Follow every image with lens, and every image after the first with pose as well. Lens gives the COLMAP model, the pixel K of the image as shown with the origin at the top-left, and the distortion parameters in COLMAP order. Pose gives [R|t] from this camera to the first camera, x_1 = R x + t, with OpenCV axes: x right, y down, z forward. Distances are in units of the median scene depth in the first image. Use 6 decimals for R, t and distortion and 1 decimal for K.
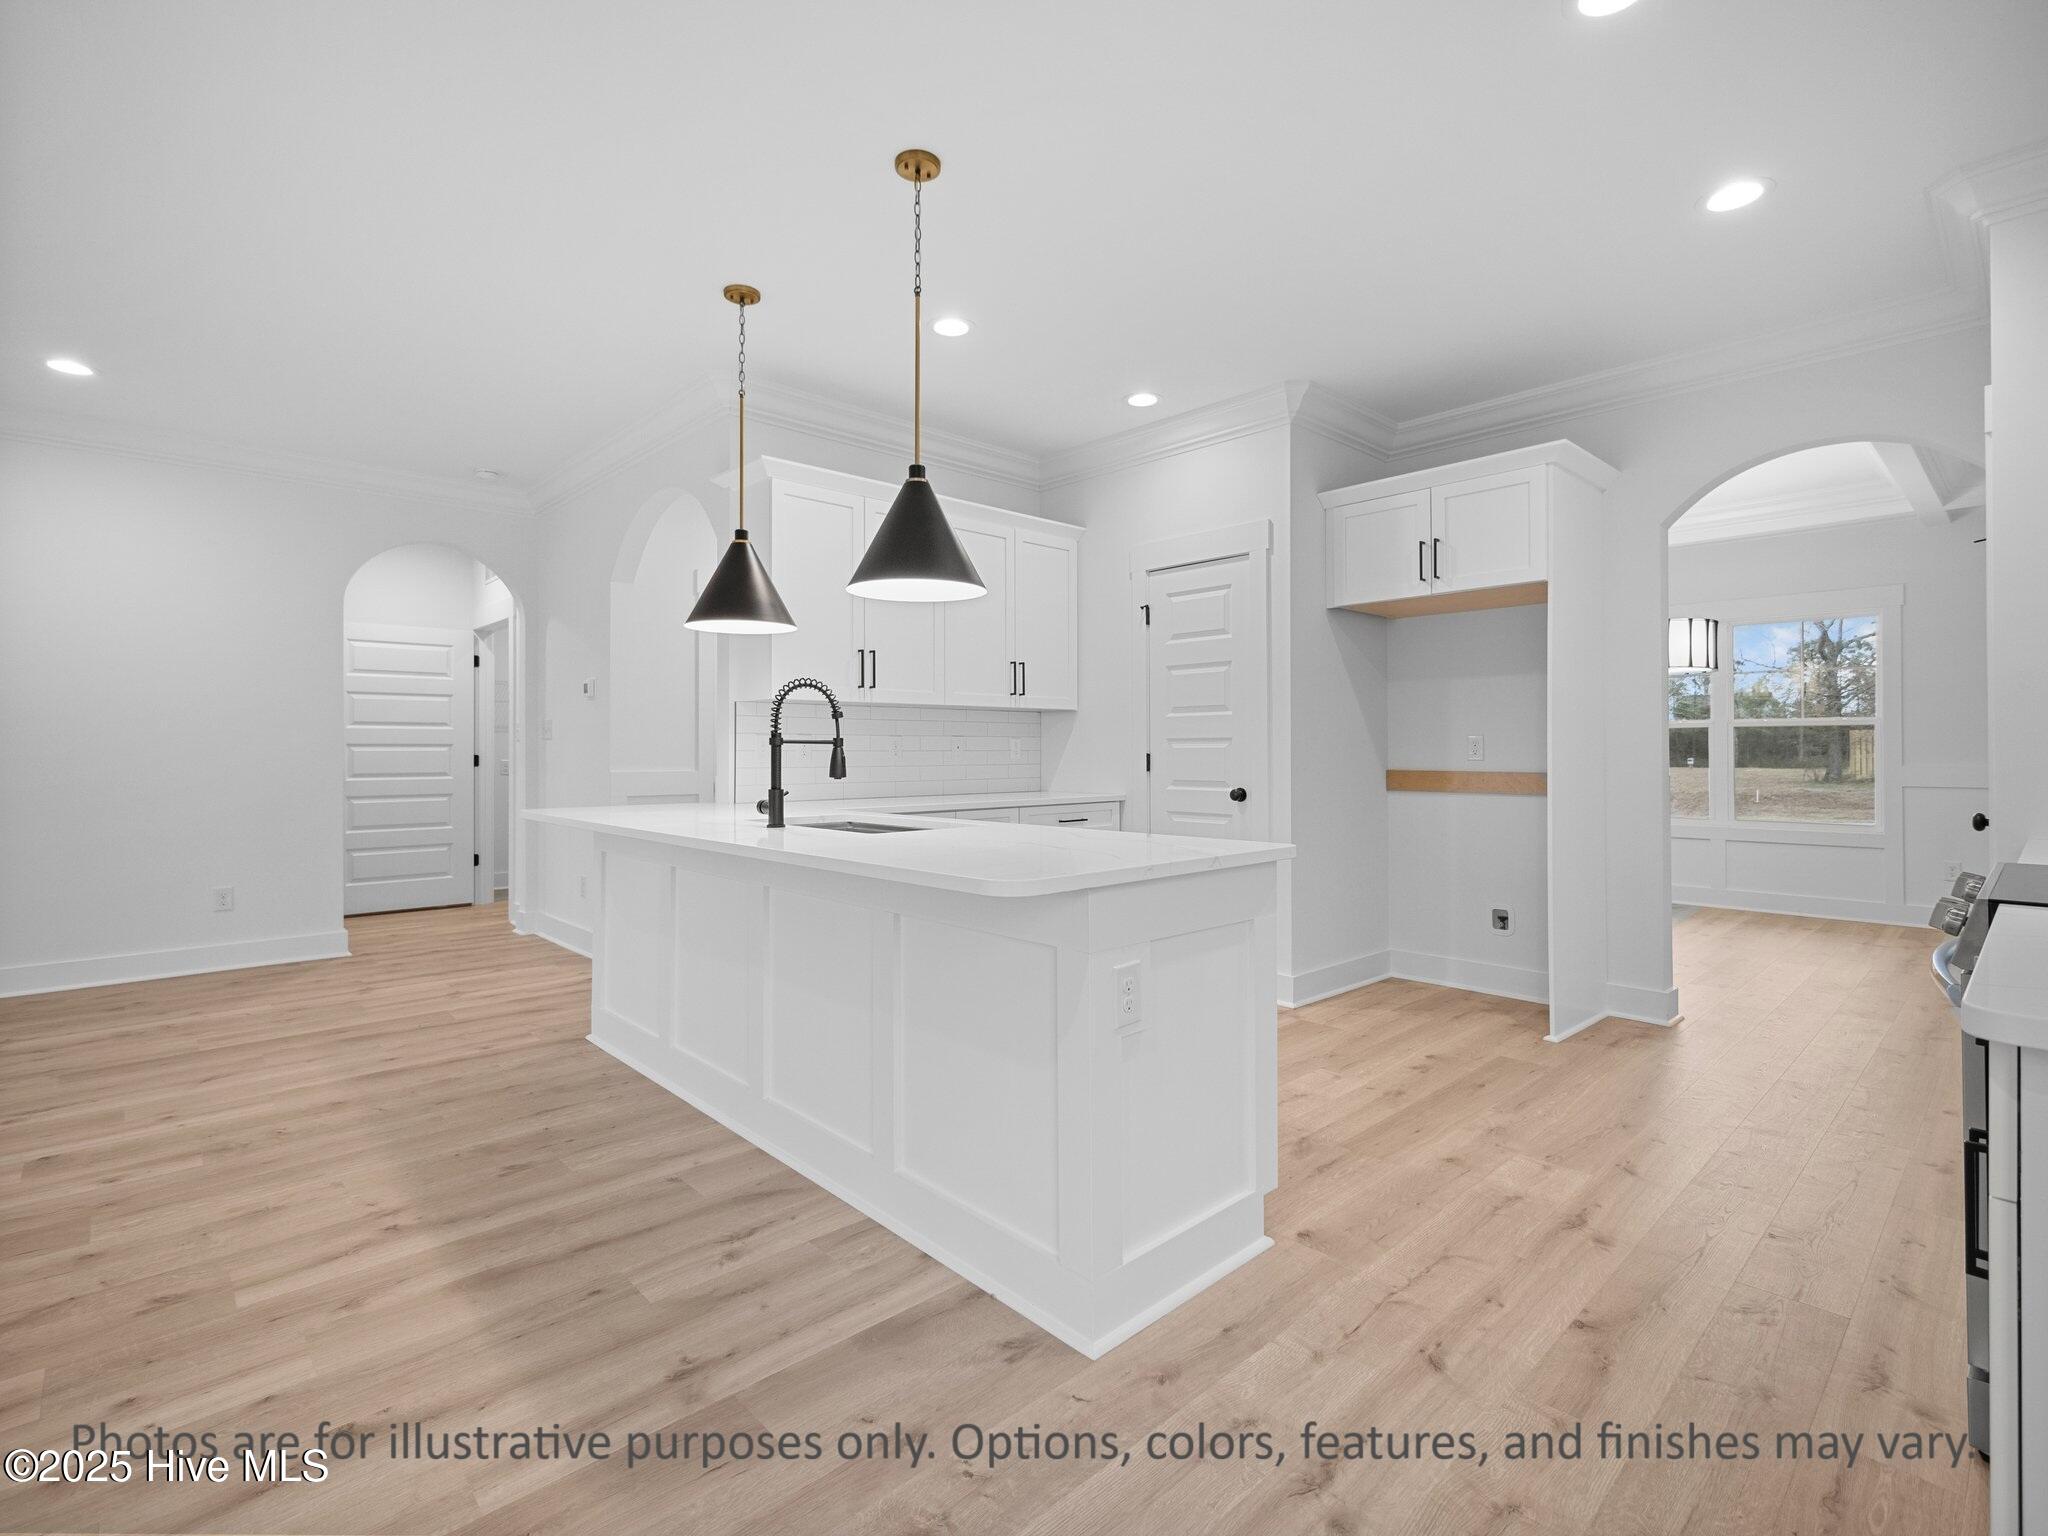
lens RADIAL K [[955.2, 0, 1056.2], [0, 955.2, 758.8], [0, 0, 1]] dist [0.012896, -0.004610]
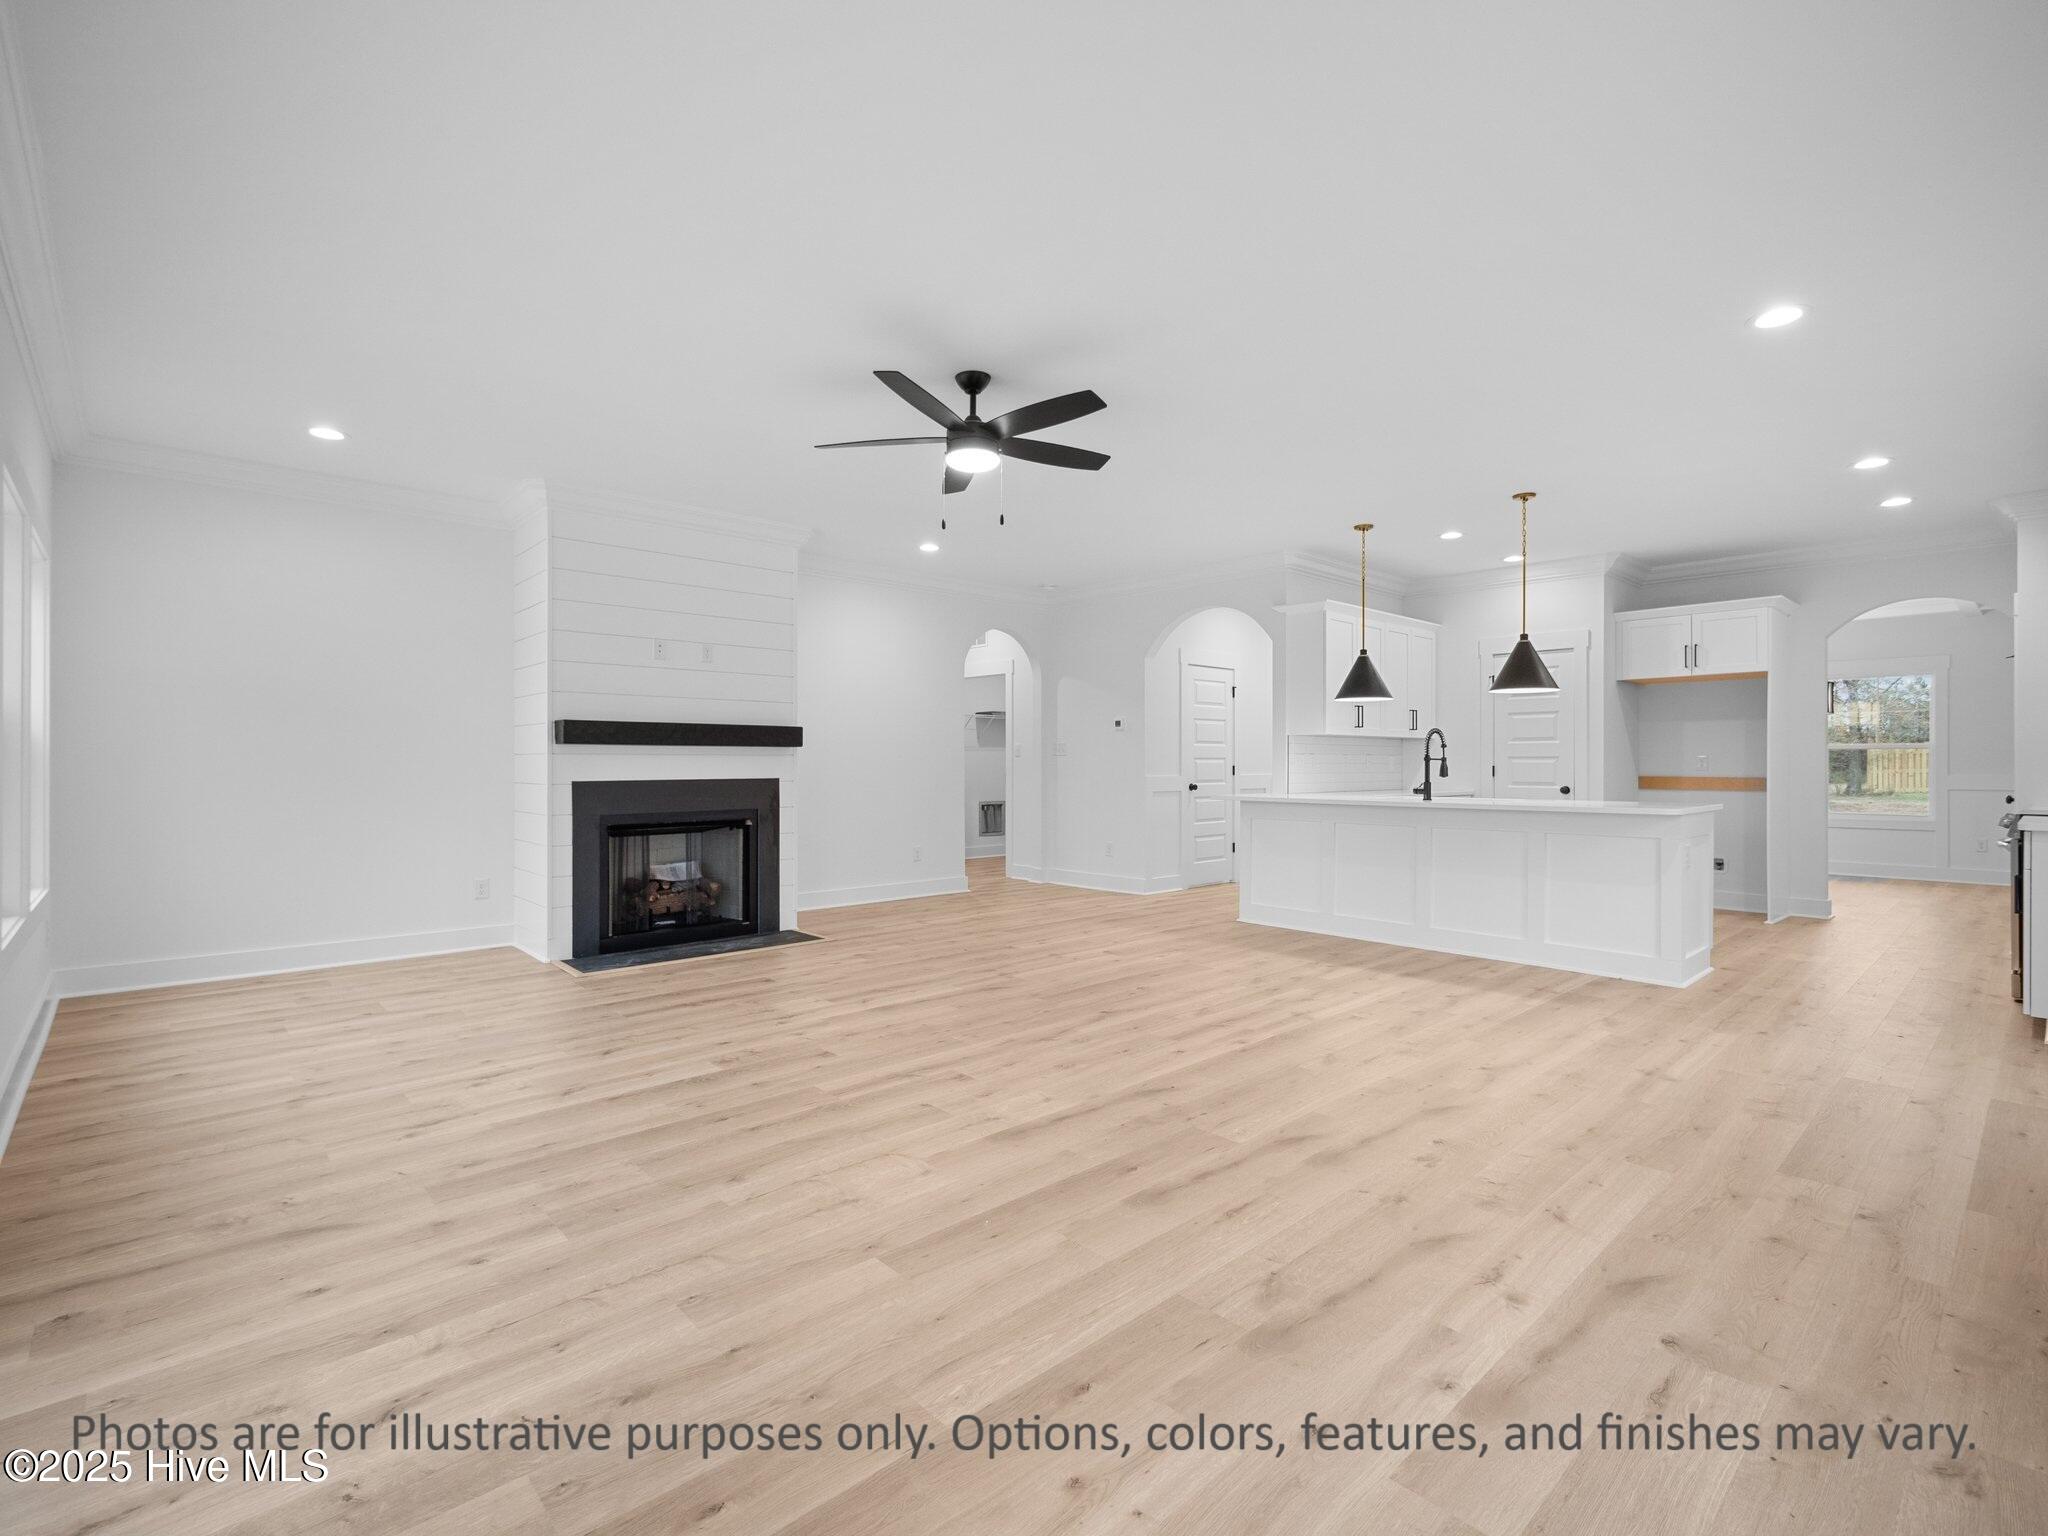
lens RADIAL K [[955.2, 0, 1032.0], [0, 955.2, 766.1], [0, 0, 1]] dist [0.012896, -0.004610]
pose [[0.999981, 0.005430, -0.002843, -0.800612], [-0.005449, 0.999963, -0.006603, 0.011464], [0.002807, 0.006618, 0.999974, -0.751592]]
